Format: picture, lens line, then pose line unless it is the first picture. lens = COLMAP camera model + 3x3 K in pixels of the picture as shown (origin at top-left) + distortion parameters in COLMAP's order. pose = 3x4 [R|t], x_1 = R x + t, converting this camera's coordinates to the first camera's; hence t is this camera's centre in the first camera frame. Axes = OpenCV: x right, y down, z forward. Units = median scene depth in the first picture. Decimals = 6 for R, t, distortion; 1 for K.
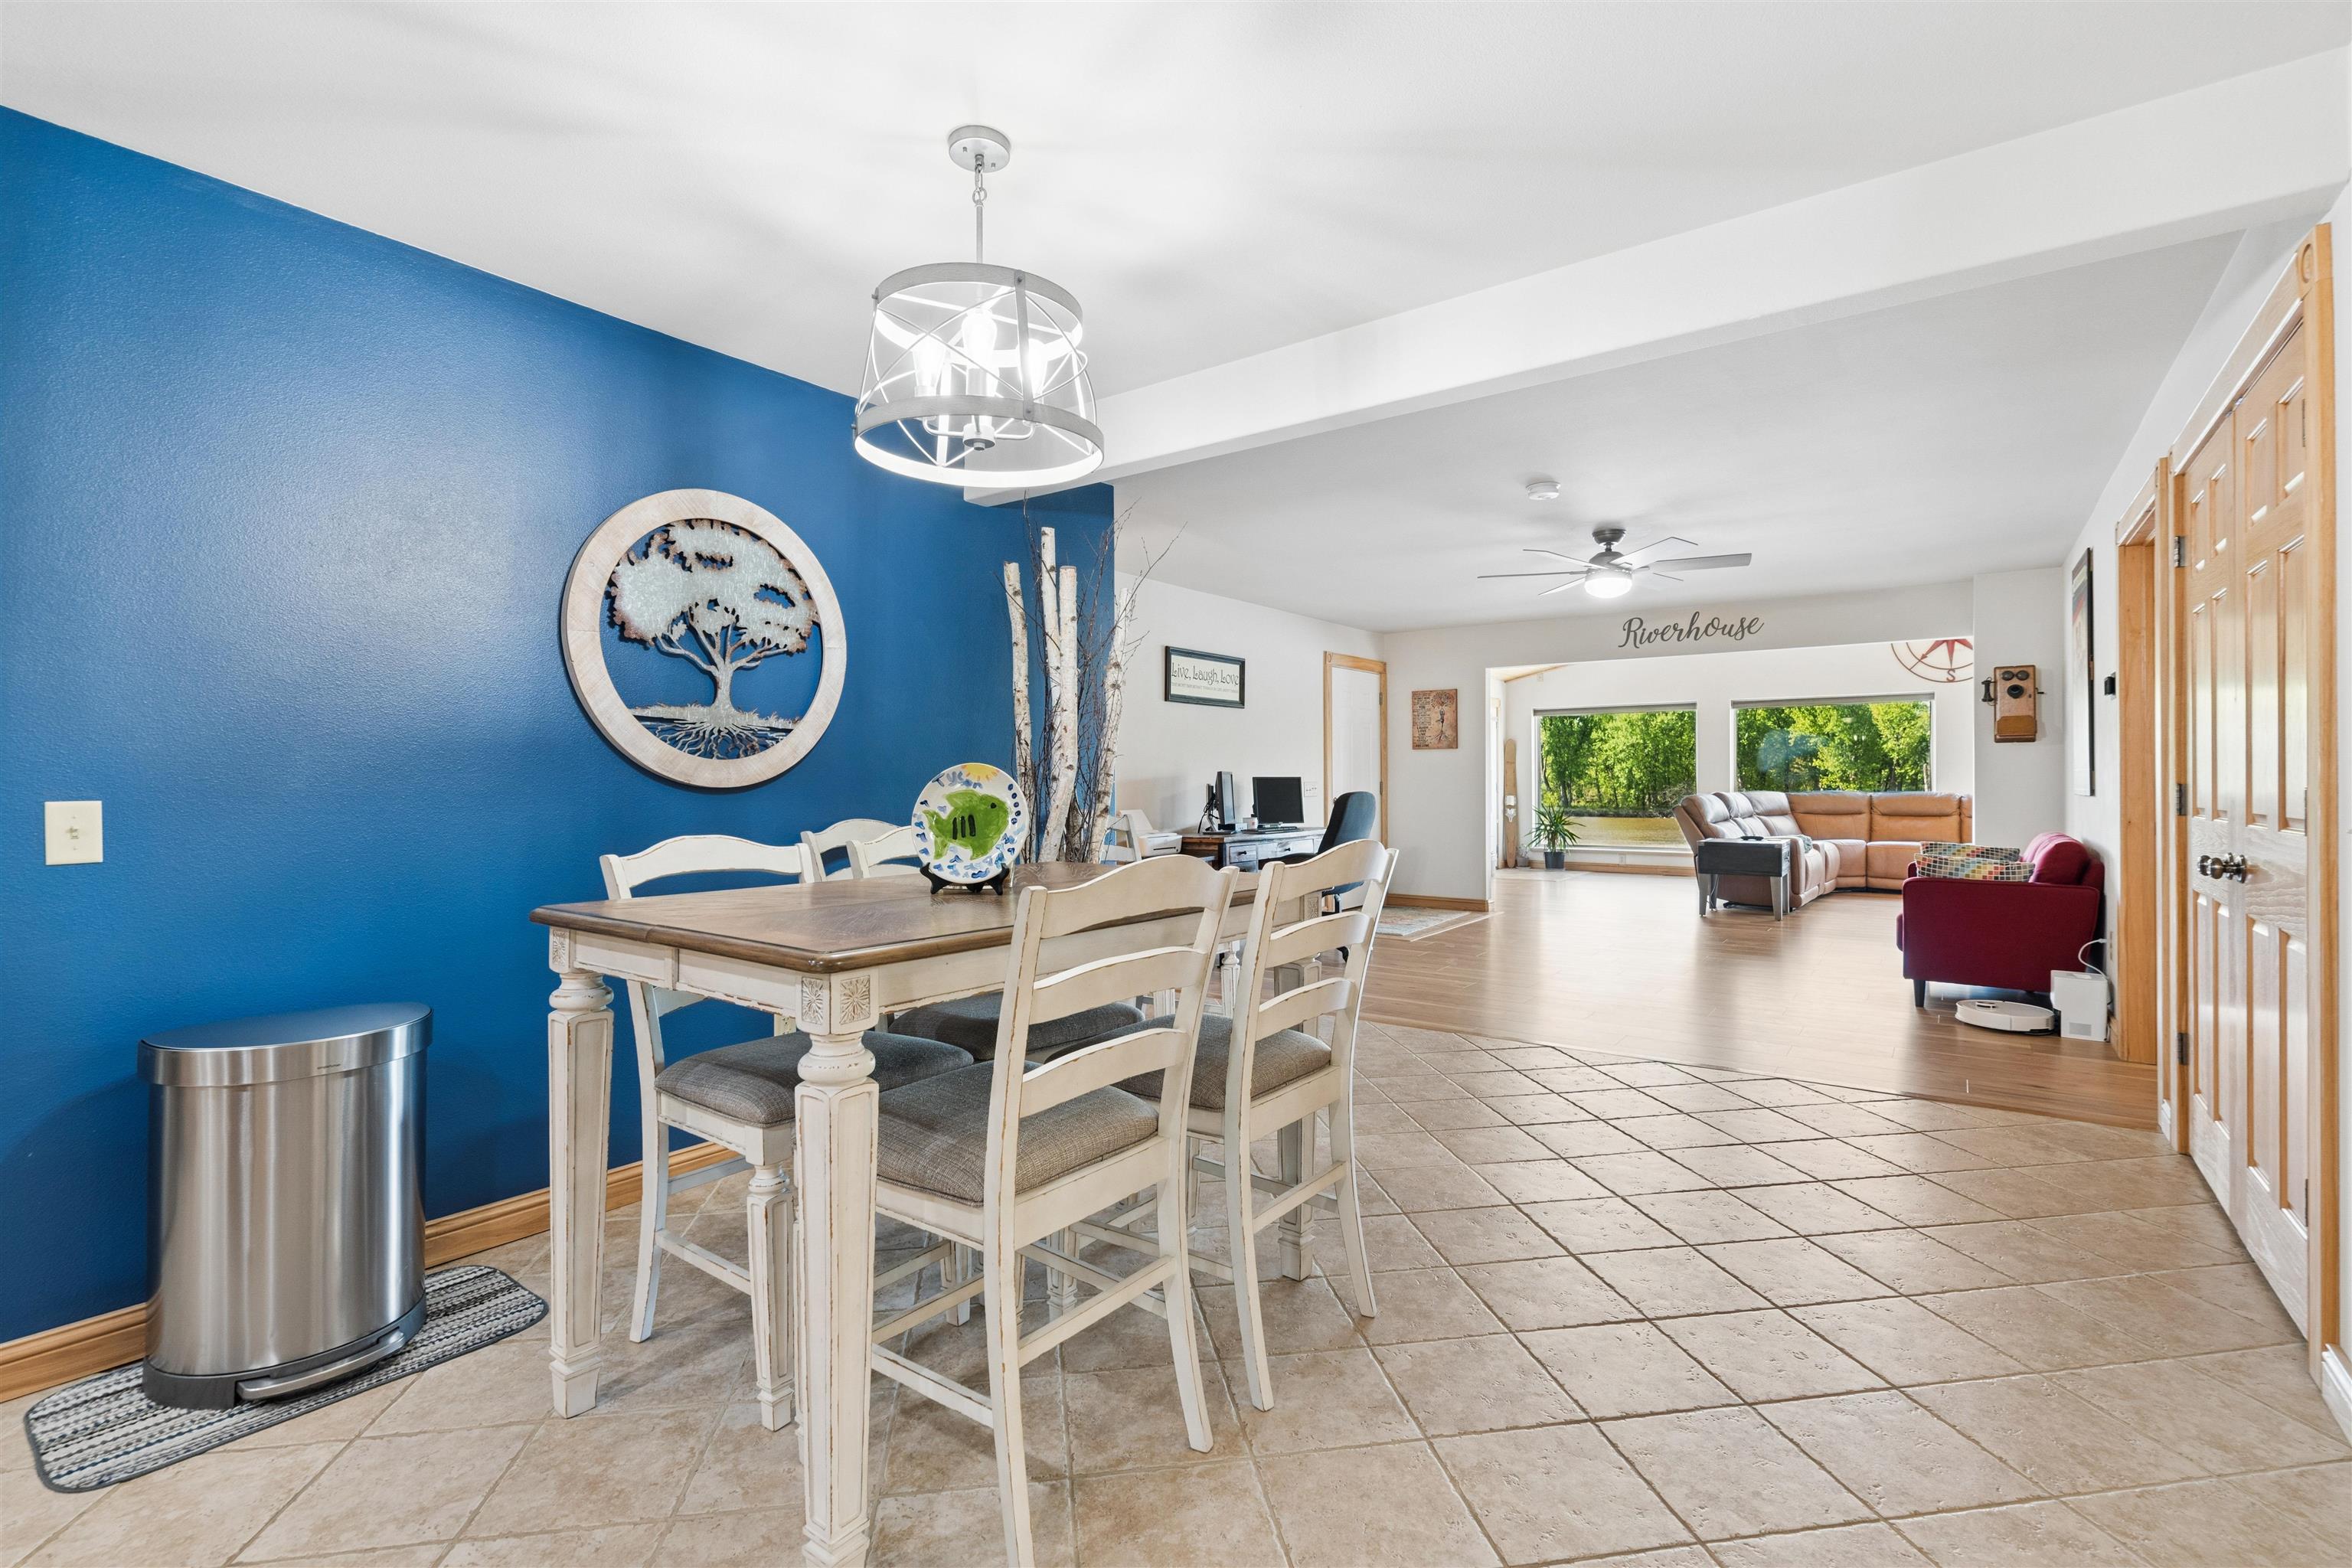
lens RADIAL K [[1060.1, 0, 1182.8], [0, 1060.1, 782.3], [0, 0, 1]] dist [-0.006989, 0.003861]
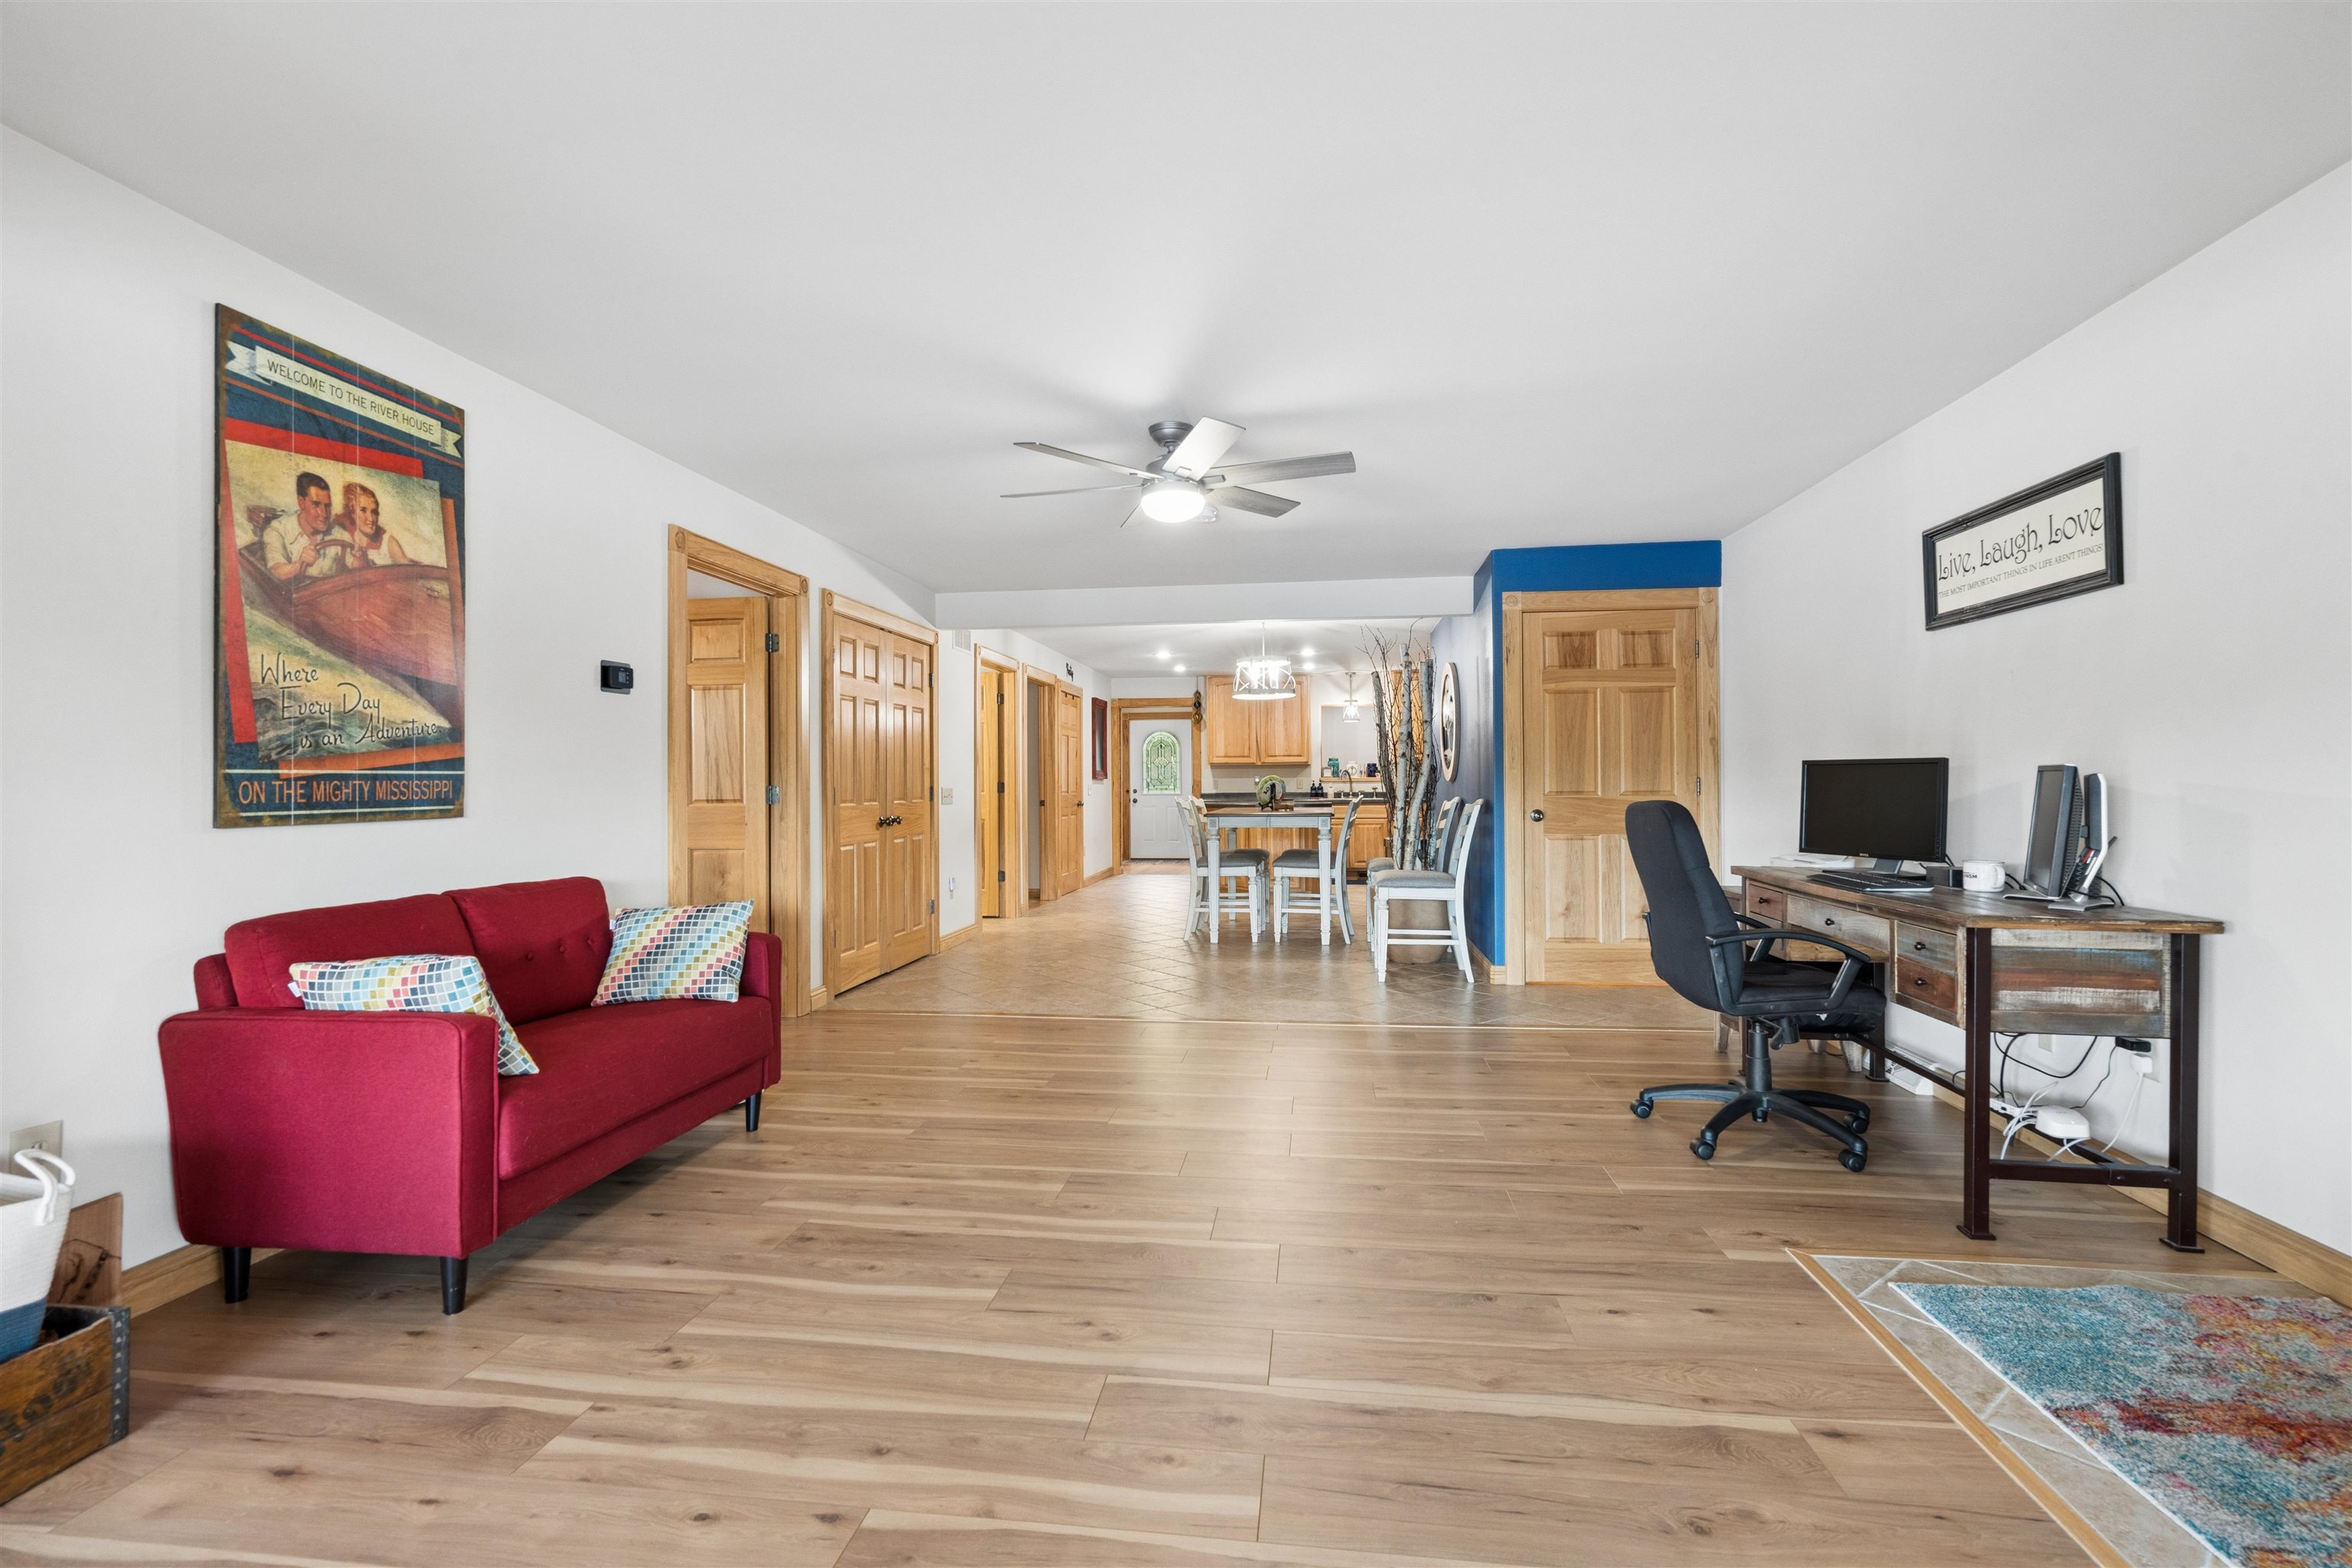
lens RADIAL K [[1060.1, 0, 1171.3], [0, 1060.1, 780.3], [0, 0, 1]] dist [-0.006989, 0.003861]
pose [[-0.882813, 0.009830, -0.469622, 0.504874], [0.009804, 0.999949, 0.002500, -0.003602], [0.469622, -0.002398, -0.882864, 1.111230]]
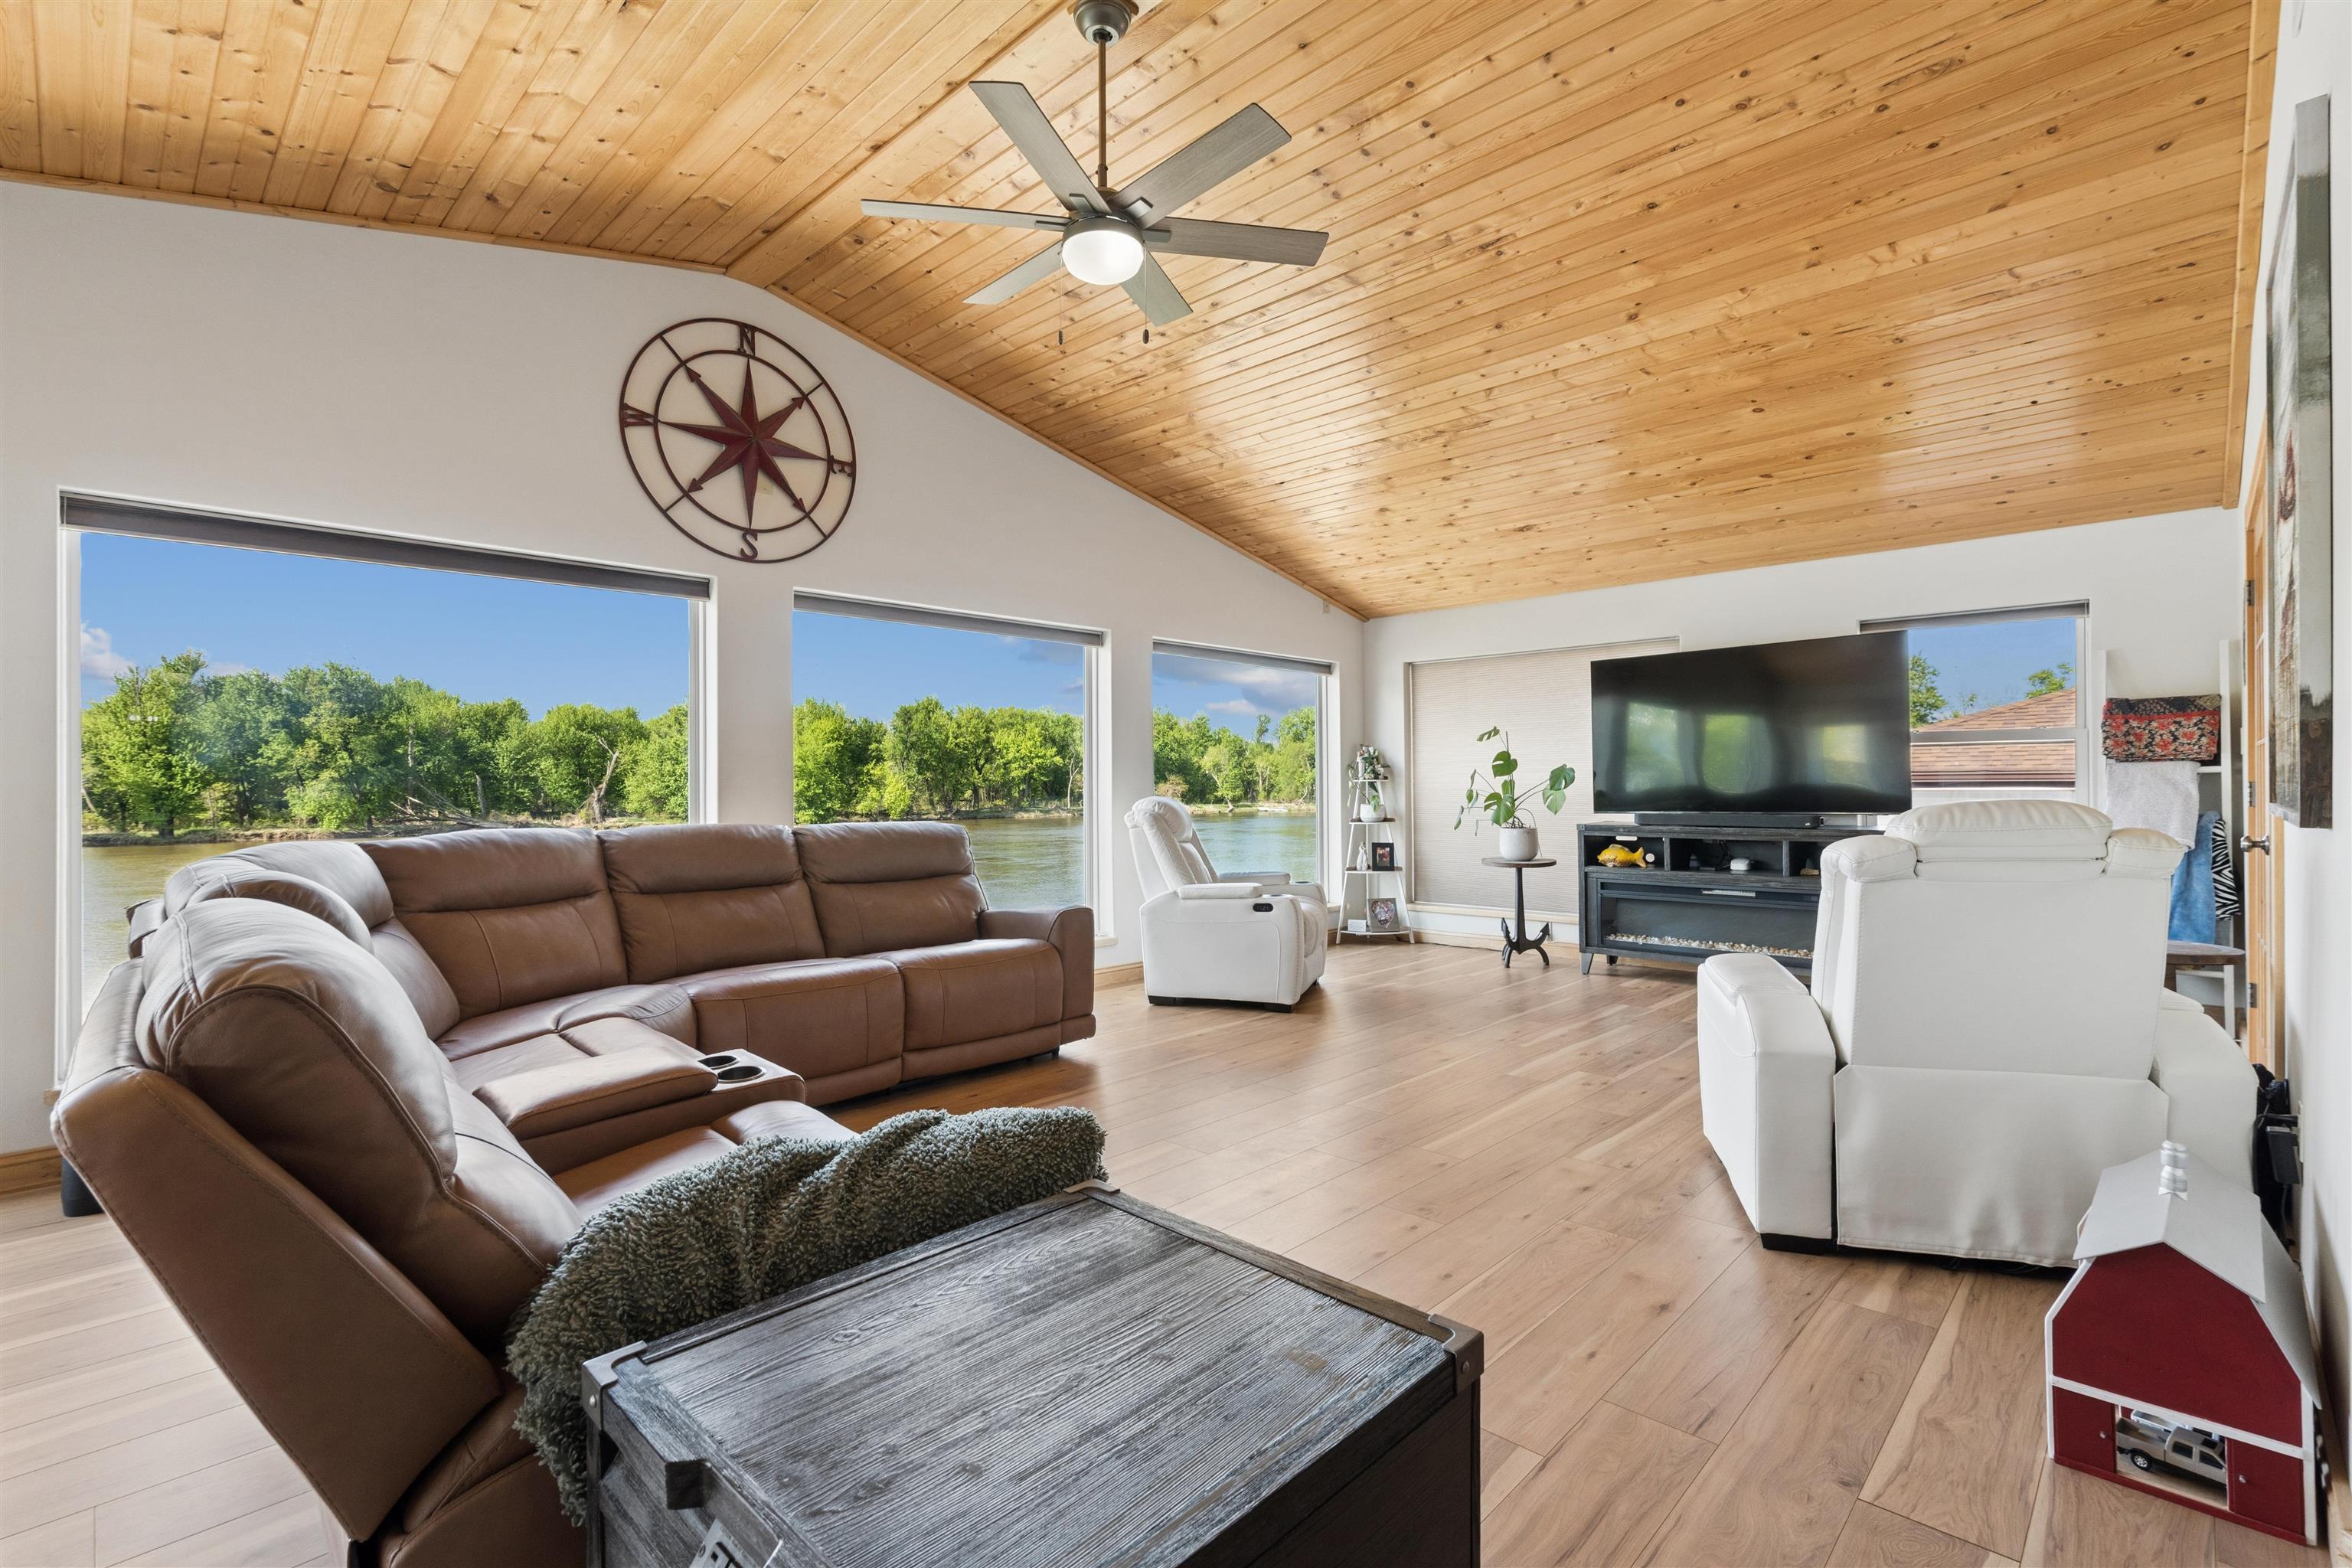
lens RADIAL K [[1060.1, 0, 1180.1], [0, 1060.1, 781.4], [0, 0, 1]] dist [-0.006989, 0.003861]
pose [[0.135766, 0.005636, 0.990725, 0.454713], [0.006899, 0.999954, -0.006634, -0.004560], [-0.990717, 0.007735, 0.135720, 1.054848]]
